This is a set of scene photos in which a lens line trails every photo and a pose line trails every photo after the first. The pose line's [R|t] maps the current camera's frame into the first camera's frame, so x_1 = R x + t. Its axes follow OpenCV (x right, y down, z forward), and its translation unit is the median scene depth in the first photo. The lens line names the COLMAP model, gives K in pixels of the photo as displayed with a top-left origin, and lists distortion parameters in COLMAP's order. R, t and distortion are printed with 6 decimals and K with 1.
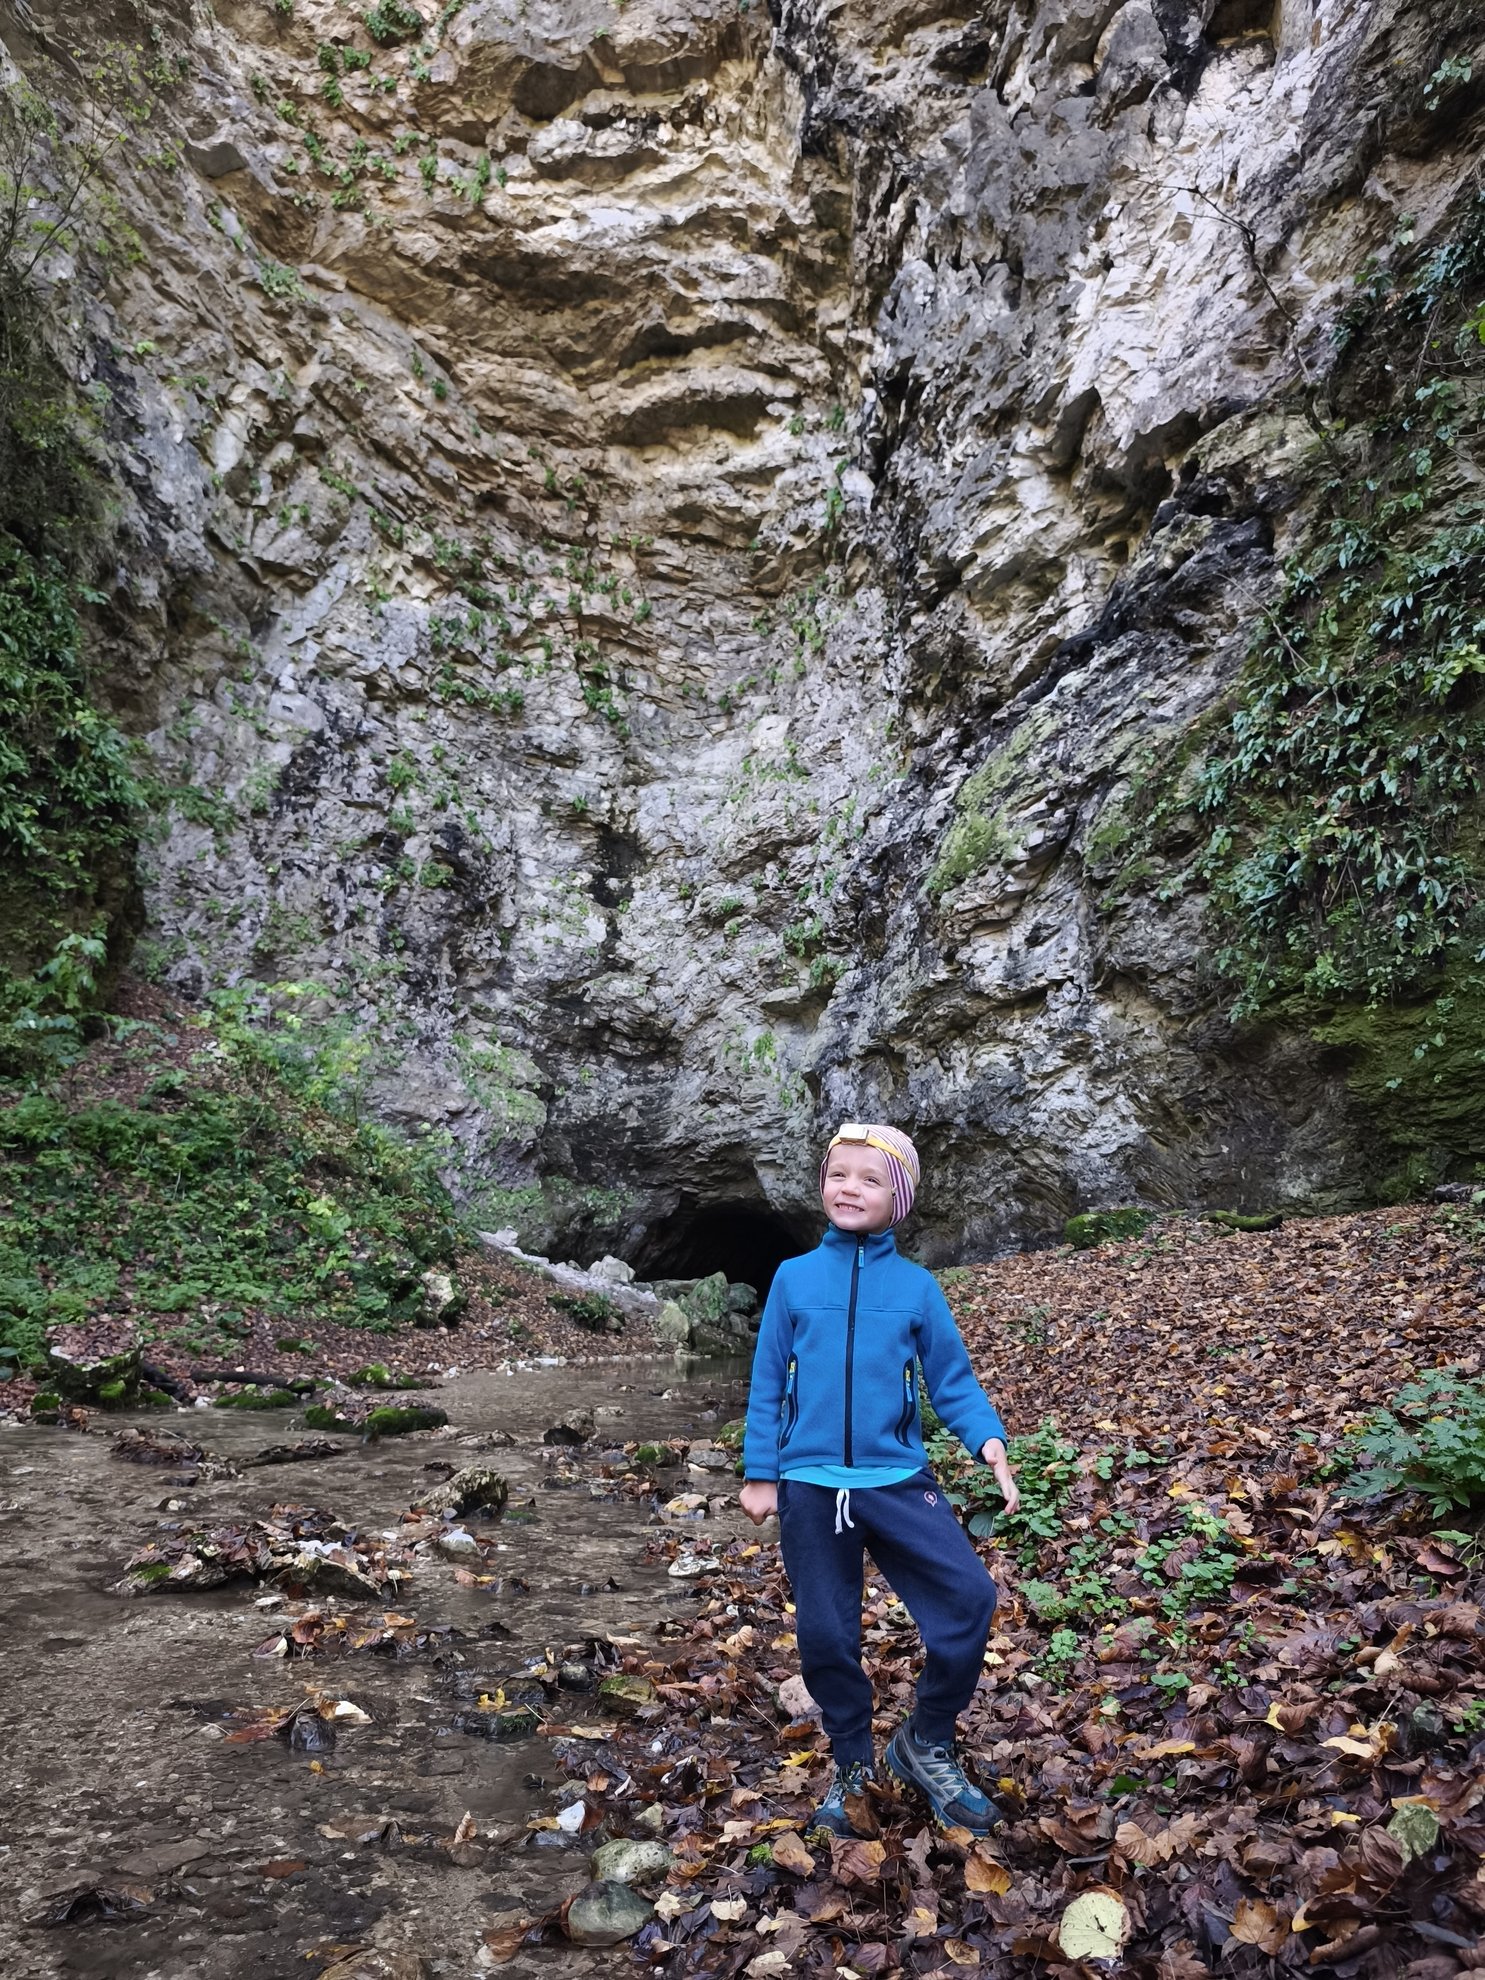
lens RADIAL K [[1380.3, 0, 742.5], [0, 1380.3, 990.0], [0, 0, 1]] dist [0.003588, -0.001353]
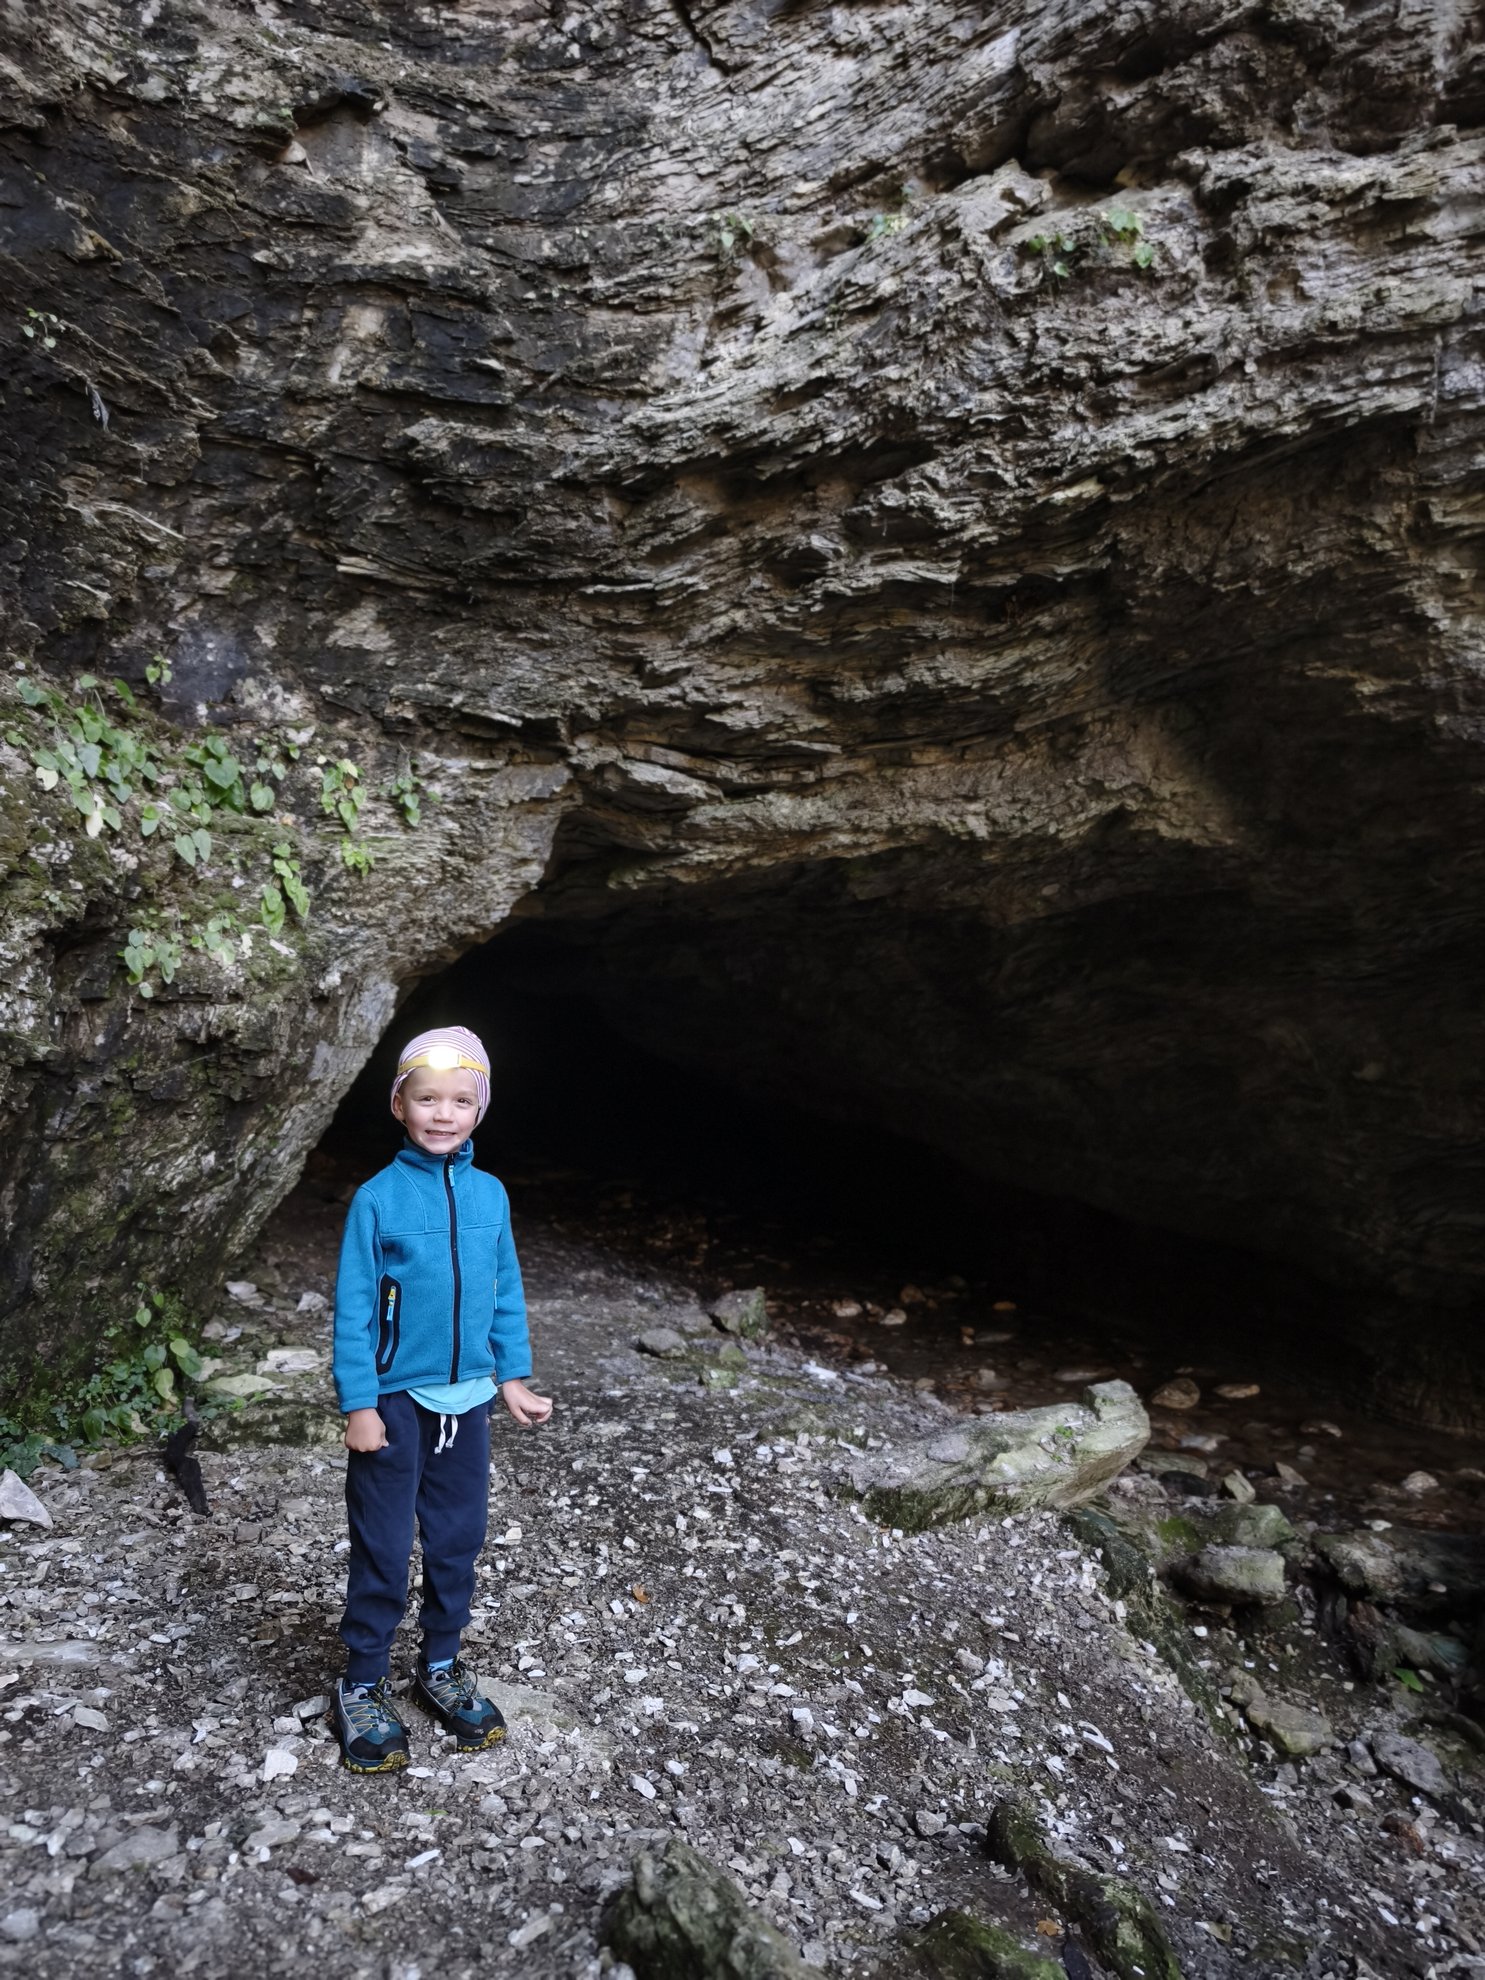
lens RADIAL K [[1380.3, 0, 742.5], [0, 1380.3, 990.0], [0, 0, 1]] dist [0.003588, -0.001353]
pose [[0.833547, -0.005481, 0.552421, -0.124622], [-0.111446, 0.977725, 0.177860, 0.137606], [-0.541091, -0.209820, 0.814369, 0.841337]]
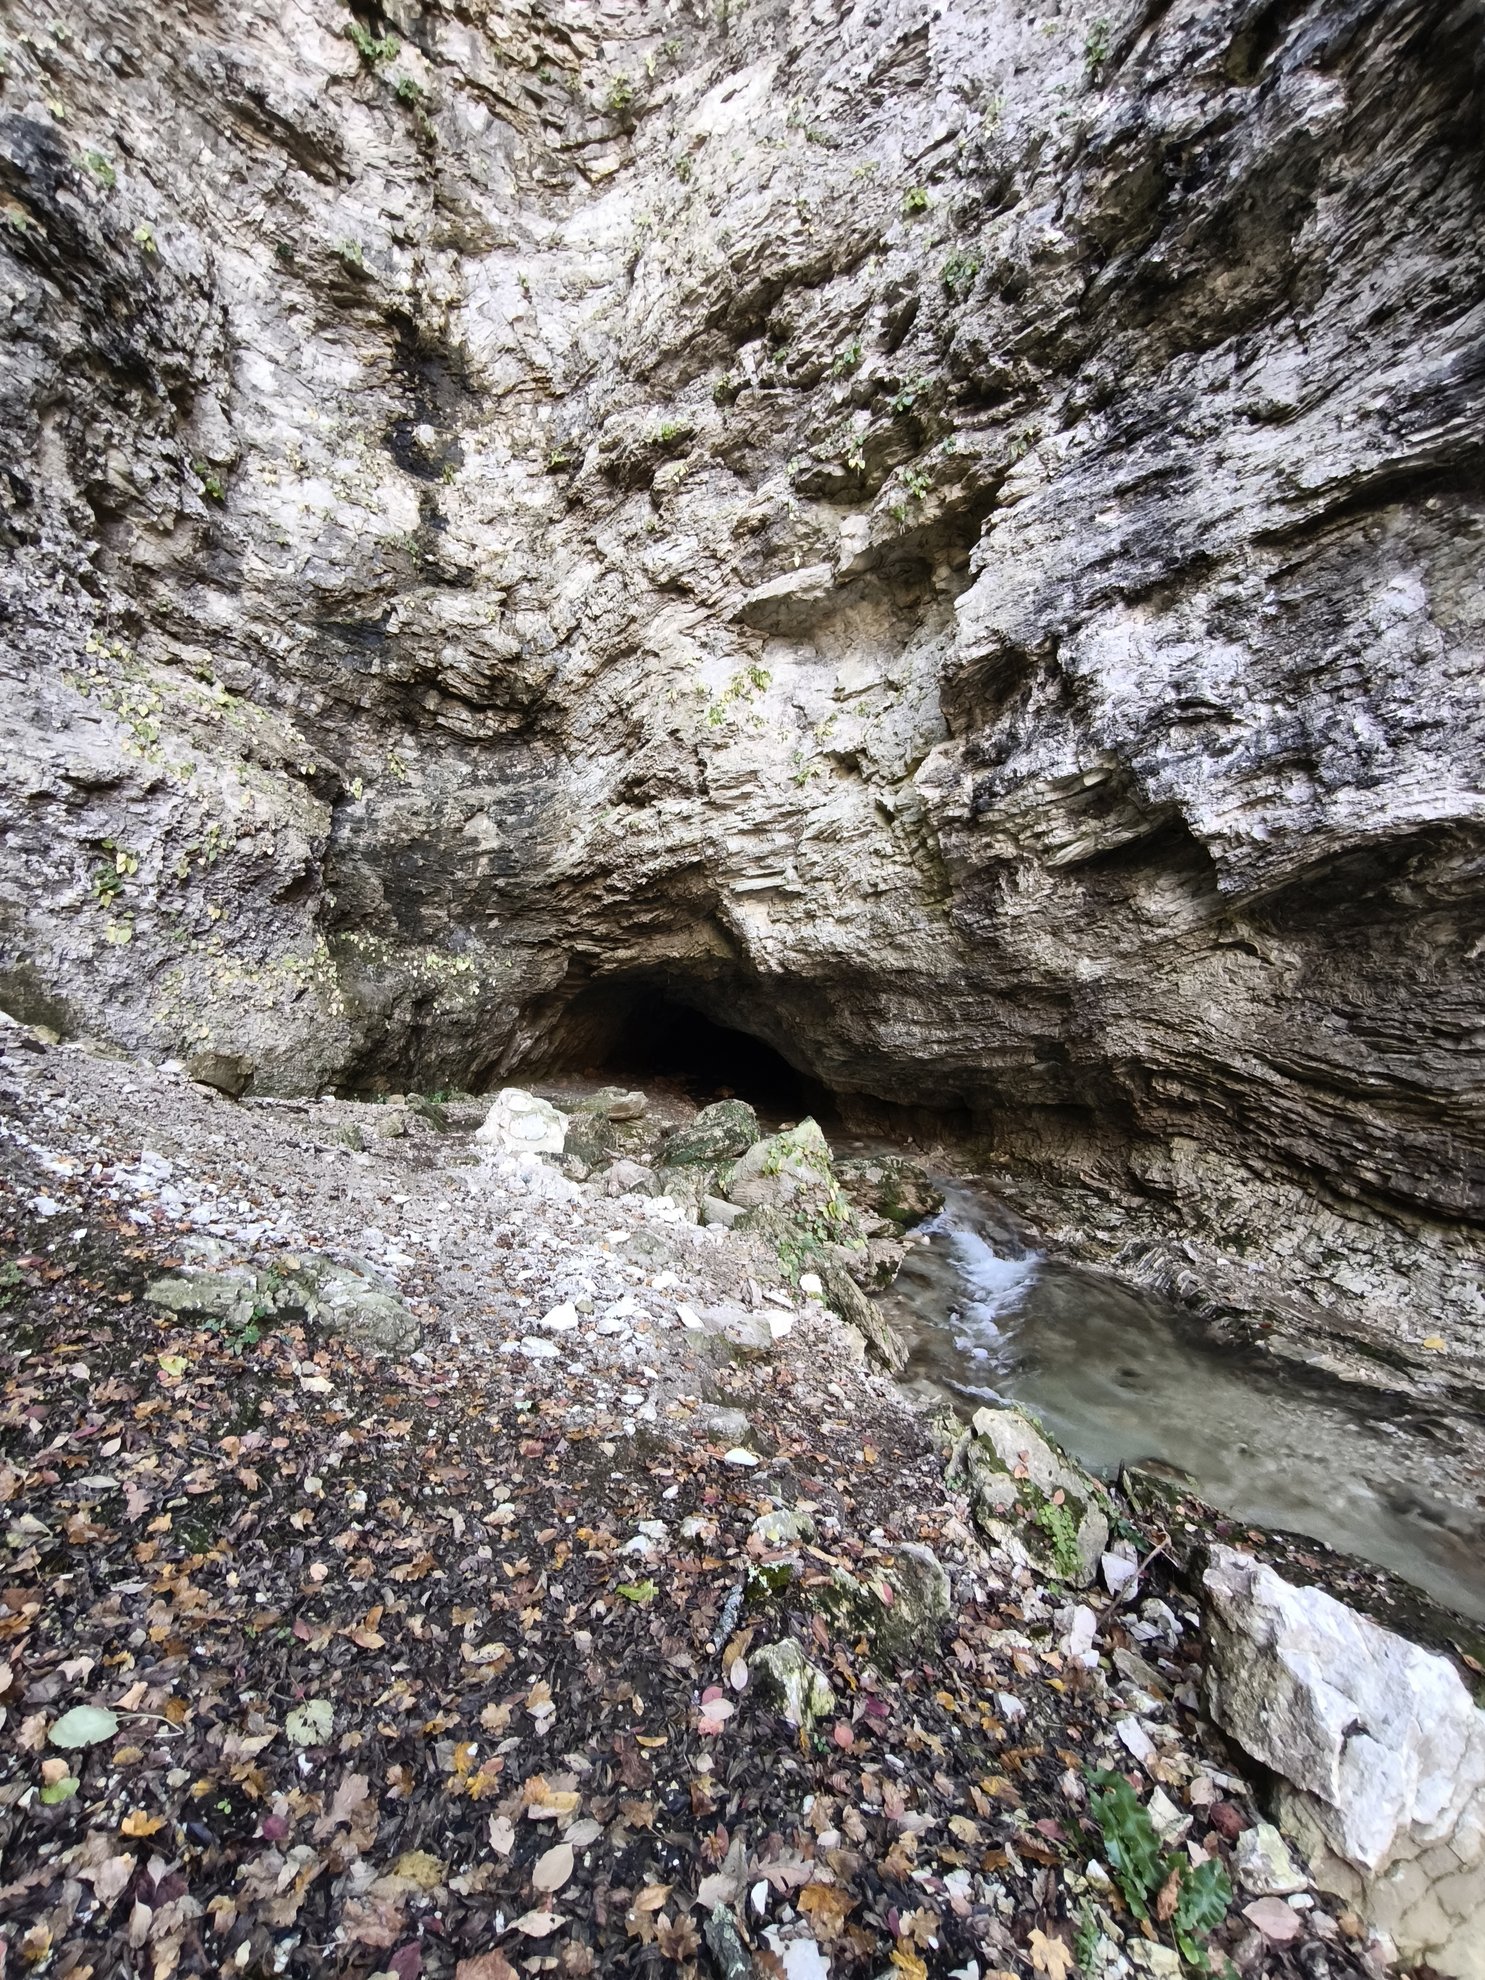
lens RADIAL K [[776.4, 0, 744.4], [0, 776.4, 997.6], [0, 0, 1]] dist [-0.011309, -0.000439]
pose [[0.944710, -0.052512, 0.323674, -0.086643], [-0.011022, 0.981451, 0.191397, 0.095650], [-0.327721, -0.184382, 0.926608, 0.626775]]
